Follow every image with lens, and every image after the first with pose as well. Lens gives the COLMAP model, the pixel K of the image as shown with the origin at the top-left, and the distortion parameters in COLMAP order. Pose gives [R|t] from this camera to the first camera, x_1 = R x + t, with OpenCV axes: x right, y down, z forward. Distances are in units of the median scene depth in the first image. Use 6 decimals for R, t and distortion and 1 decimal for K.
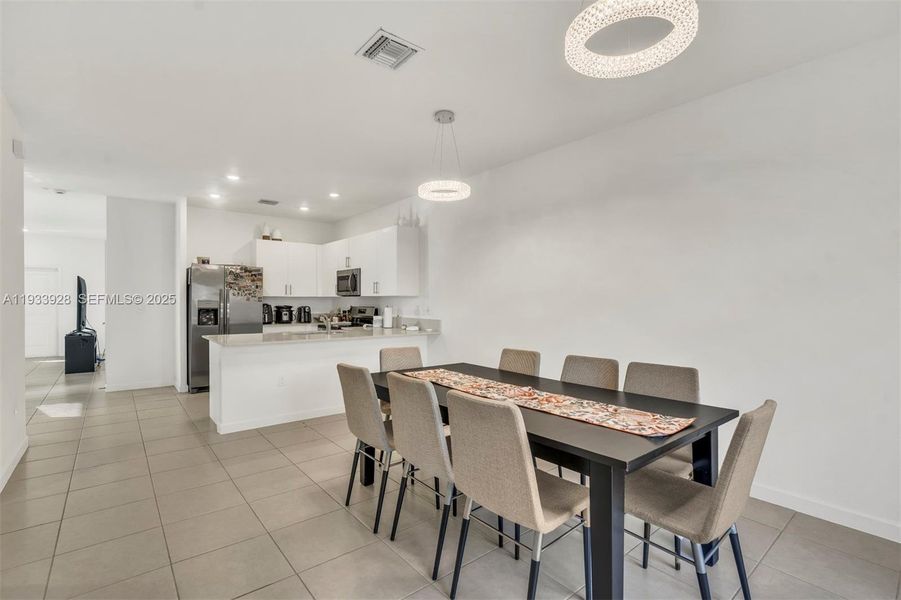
lens RADIAL K [[411.5, 0, 448.4], [0, 411.5, 303.7], [0, 0, 1]] dist [-0.002192, 0.000128]
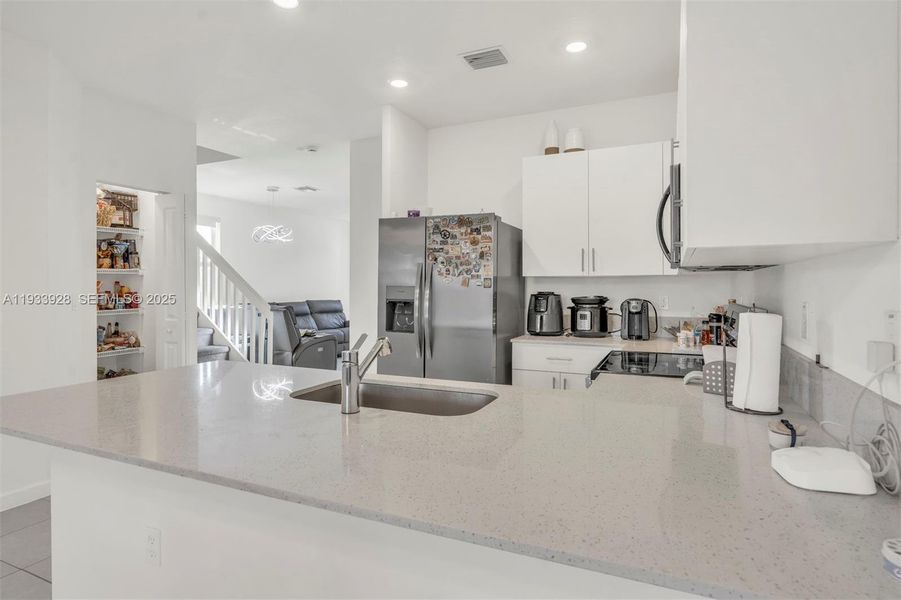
lens RADIAL K [[491.1, 0, 443.8], [0, 491.1, 287.5], [0, 0, 1]] dist [-0.000756, 0.000110]
pose [[0.428602, -0.003432, -0.903487, 0.012667], [-0.003955, 0.999976, -0.005674, -0.001790], [0.903485, 0.006005, 0.428578, 0.722320]]
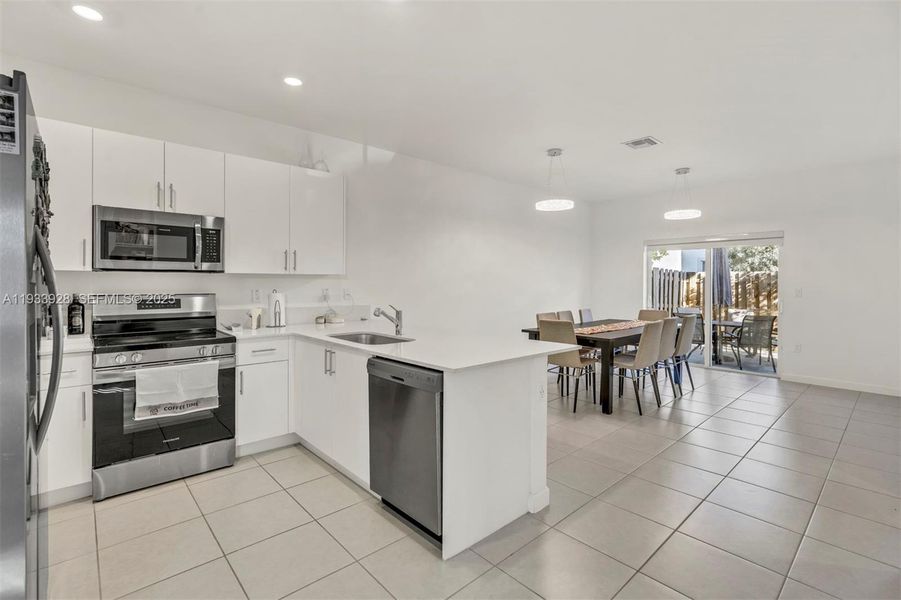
lens RADIAL K [[414.7, 0, 449.3], [0, 414.7, 286.6], [0, 0, 1]] dist [-0.002814, 0.000177]
pose [[-0.045504, -0.013603, 0.998872, -0.740413], [0.004513, 0.999894, 0.013822, -0.007031], [-0.998954, 0.005137, -0.045438, 0.750090]]
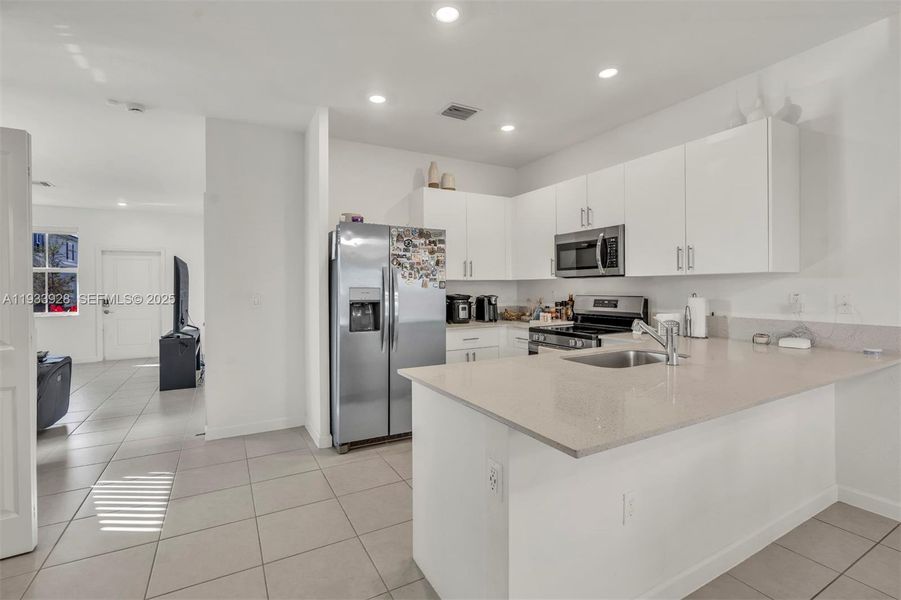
lens RADIAL K [[414.7, 0, 449.3], [0, 414.7, 286.6], [0, 0, 1]] dist [-0.002814, 0.000177]
pose [[0.983594, -0.010973, -0.180063, -0.342944], [0.009296, 0.999905, -0.010152, -0.001686], [0.180158, 0.008311, 0.983603, 0.429792]]
